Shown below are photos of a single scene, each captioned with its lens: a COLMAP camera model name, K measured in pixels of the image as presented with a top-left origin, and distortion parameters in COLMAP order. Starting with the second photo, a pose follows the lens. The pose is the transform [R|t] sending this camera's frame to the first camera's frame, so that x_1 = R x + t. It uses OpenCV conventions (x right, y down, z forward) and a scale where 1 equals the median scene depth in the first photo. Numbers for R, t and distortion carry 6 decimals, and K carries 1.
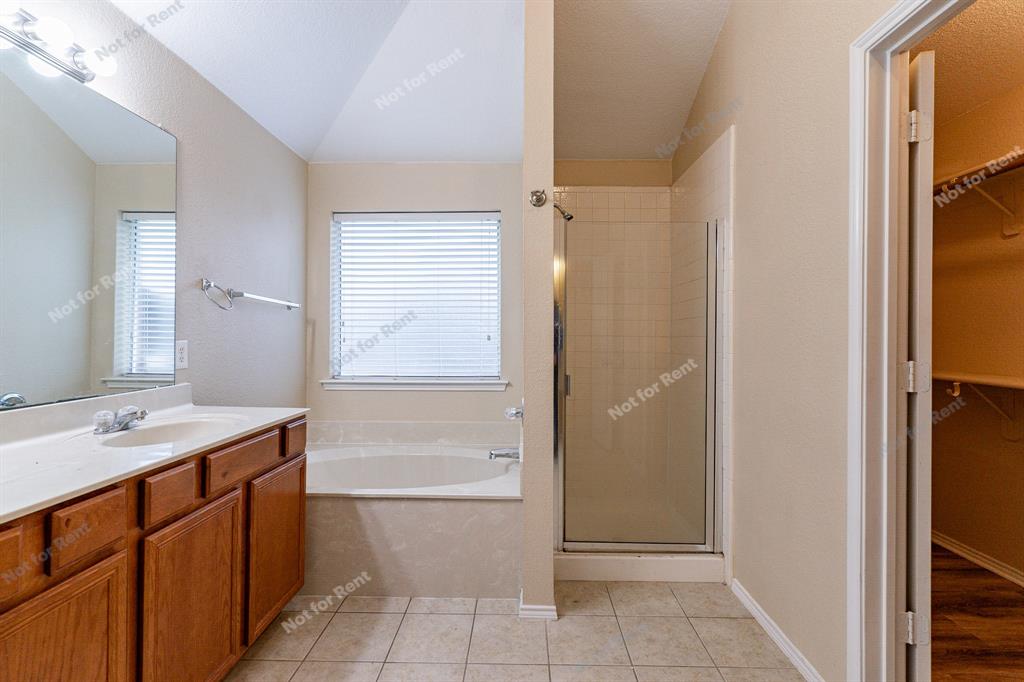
lens RADIAL K [[463.5, 0, 511.9], [0, 463.5, 334.3], [0, 0, 1]] dist [-0.001821, 0.000627]
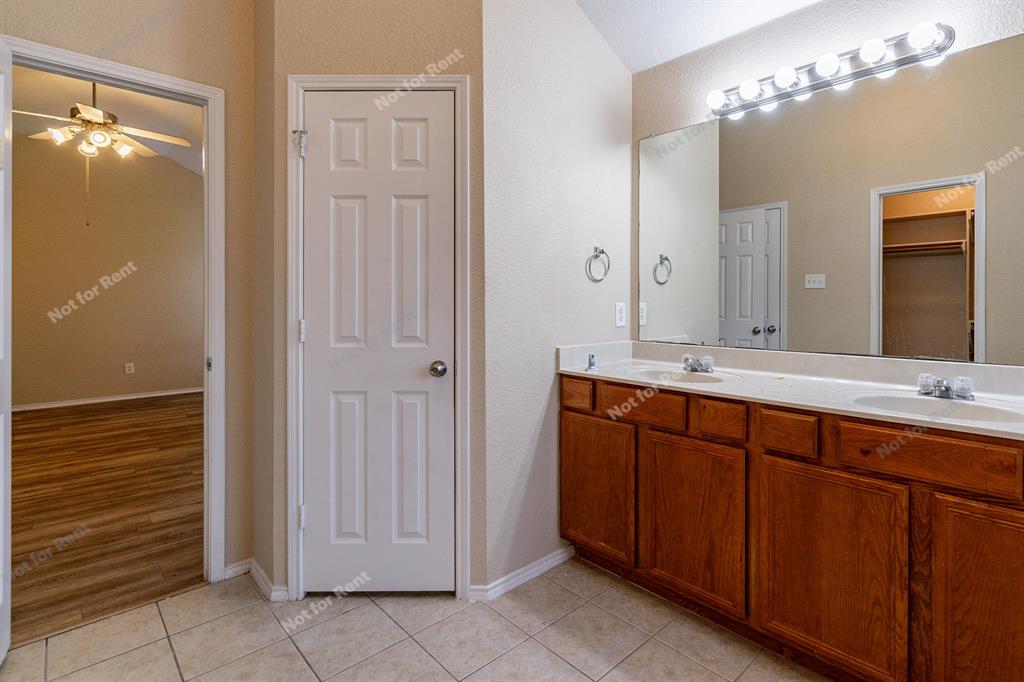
lens RADIAL K [[501.2, 0, 511.7], [0, 501.2, 305.9], [0, 0, 1]] dist [-0.000470, 0.000193]
pose [[-0.726844, 0.005279, -0.686783, 0.618994], [-0.001073, 0.999961, 0.008822, 0.011101], [0.686802, 0.007148, -0.726809, 1.390983]]
